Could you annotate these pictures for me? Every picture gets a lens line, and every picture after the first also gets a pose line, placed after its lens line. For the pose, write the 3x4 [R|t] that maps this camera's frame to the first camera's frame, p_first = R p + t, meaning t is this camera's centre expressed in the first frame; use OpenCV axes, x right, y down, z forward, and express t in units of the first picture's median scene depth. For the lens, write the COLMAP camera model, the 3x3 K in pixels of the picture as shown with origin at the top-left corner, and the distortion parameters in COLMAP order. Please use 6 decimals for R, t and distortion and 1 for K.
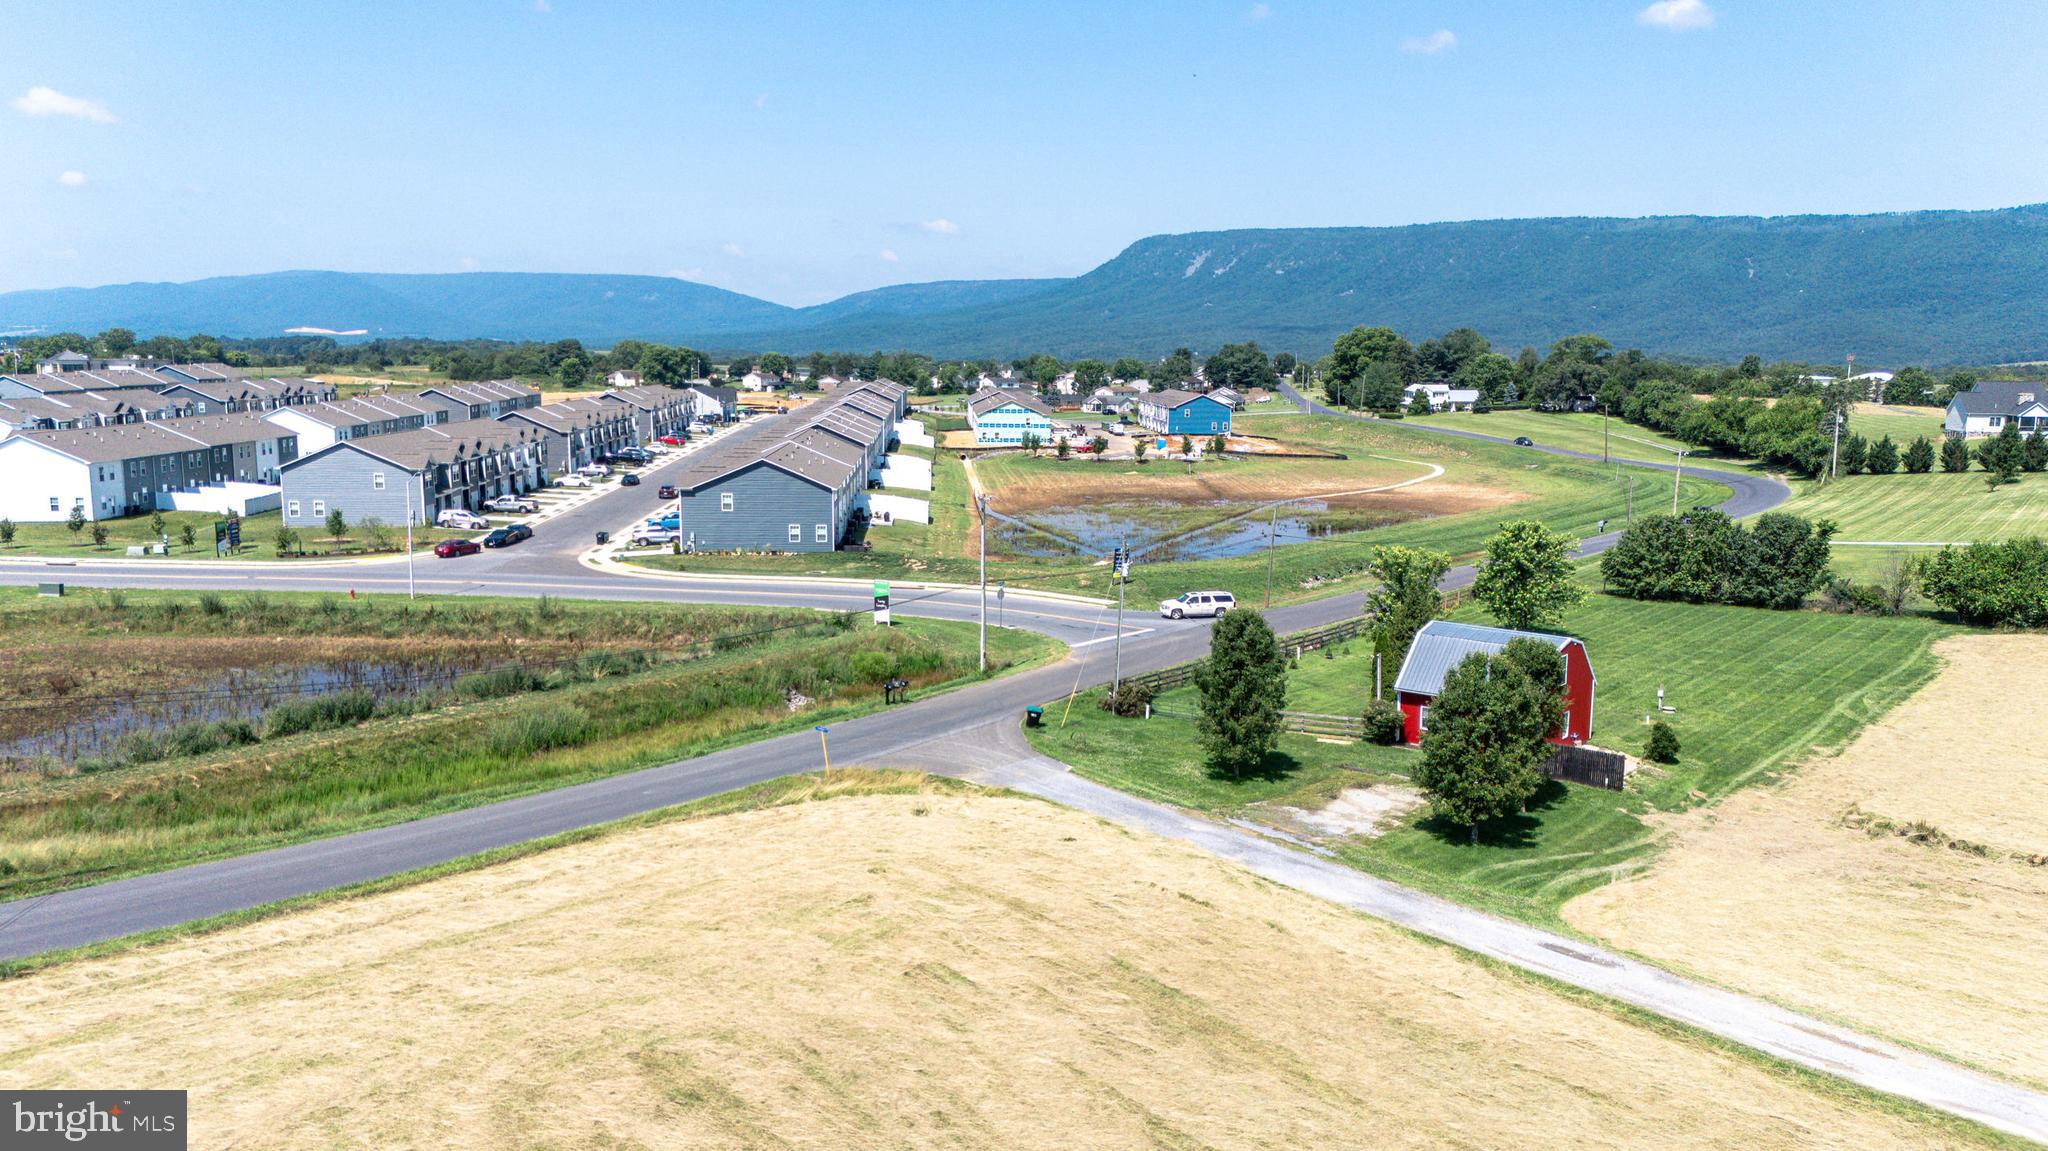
lens RADIAL K [[1491.6, 0, 1024.9], [0, 1491.6, 569.6], [0, 0, 1]] dist [0.070865, -0.080800]
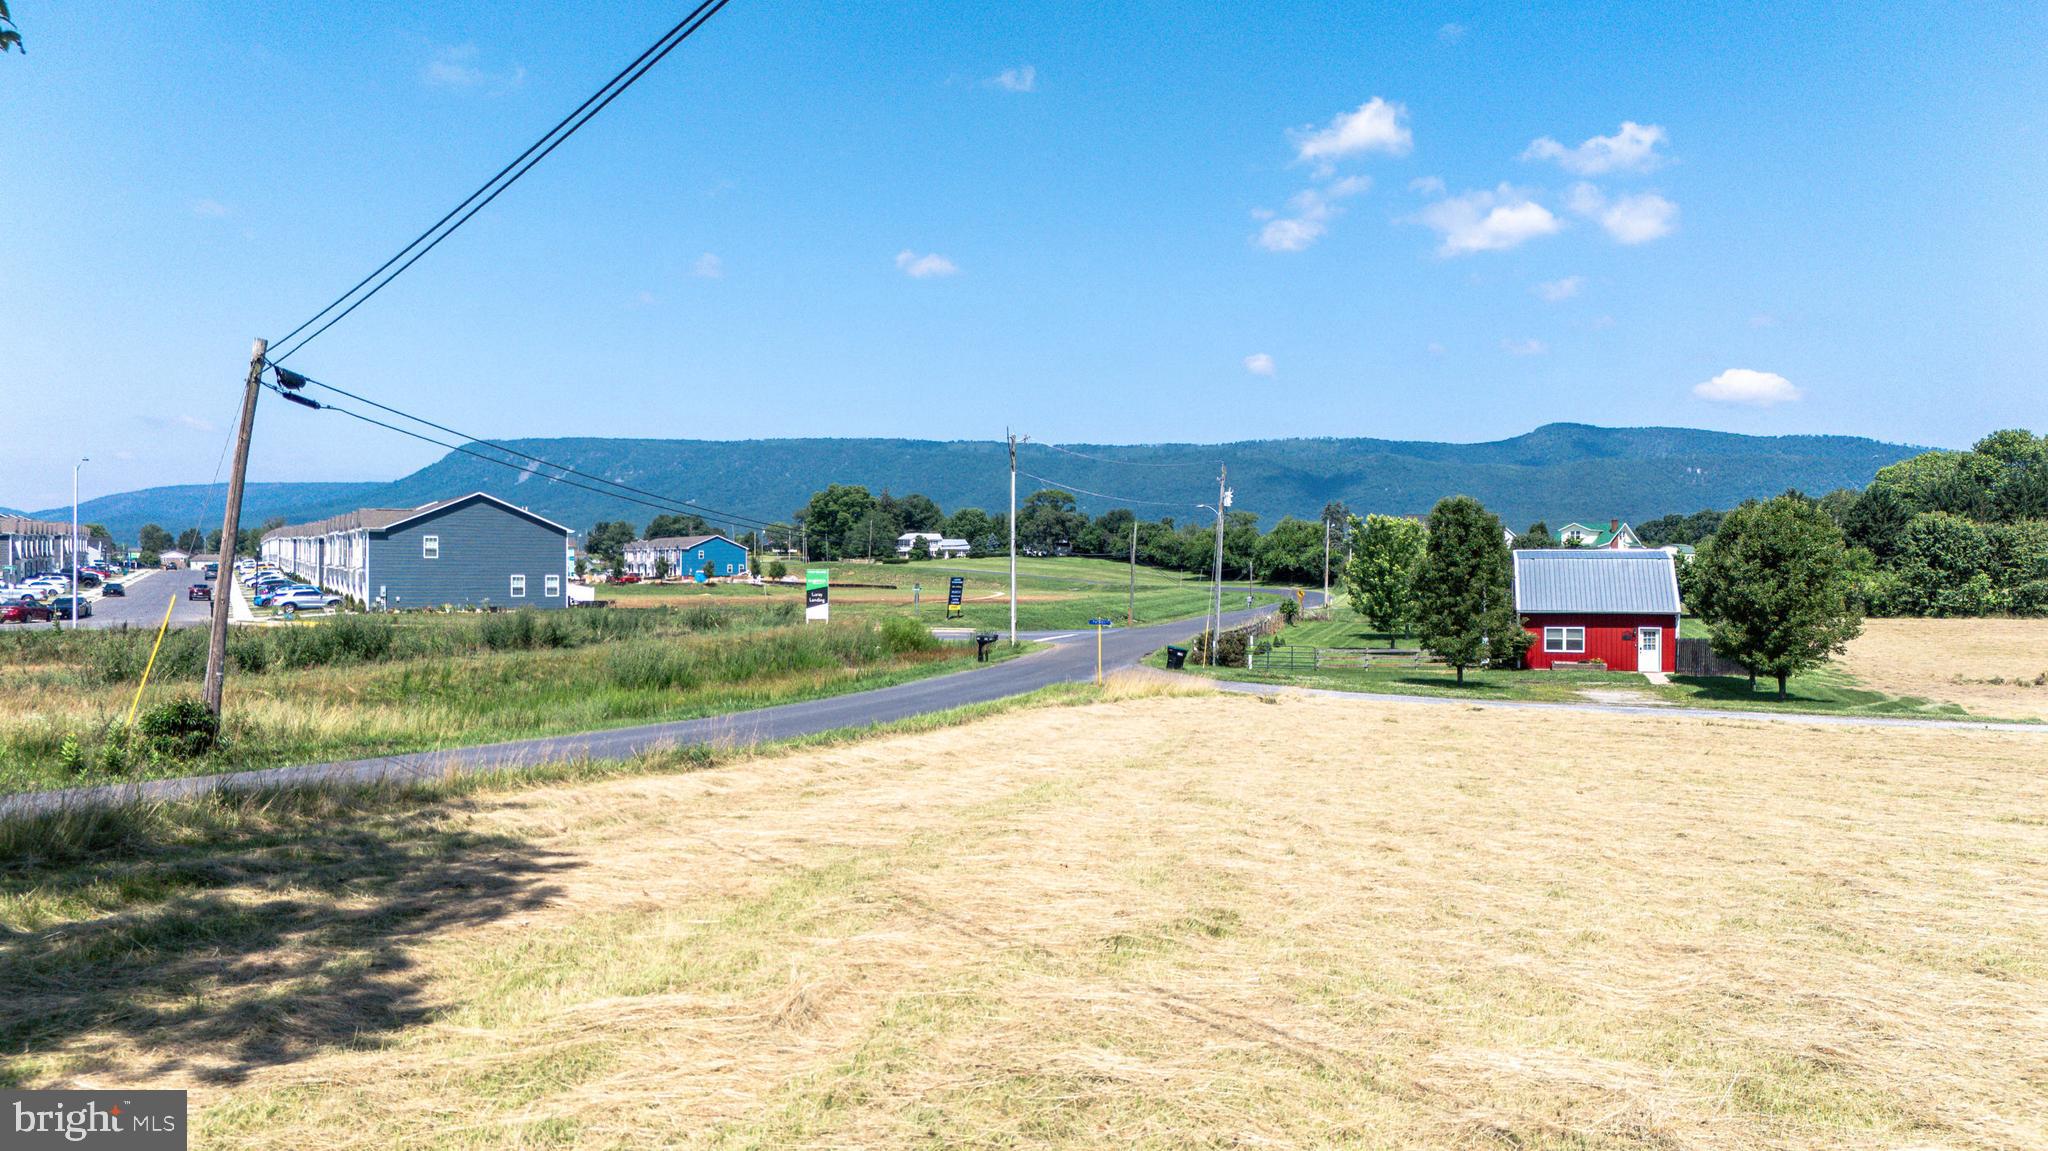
lens RADIAL K [[1491.6, 0, 1024.7], [0, 1491.6, 580.5], [0, 0, 1]] dist [0.070865, -0.080800]
pose [[0.906934, -0.007518, 0.421207, -0.096287], [0.063255, 0.990936, -0.118512, 0.033627], [-0.416498, 0.134127, 0.899188, 0.058412]]
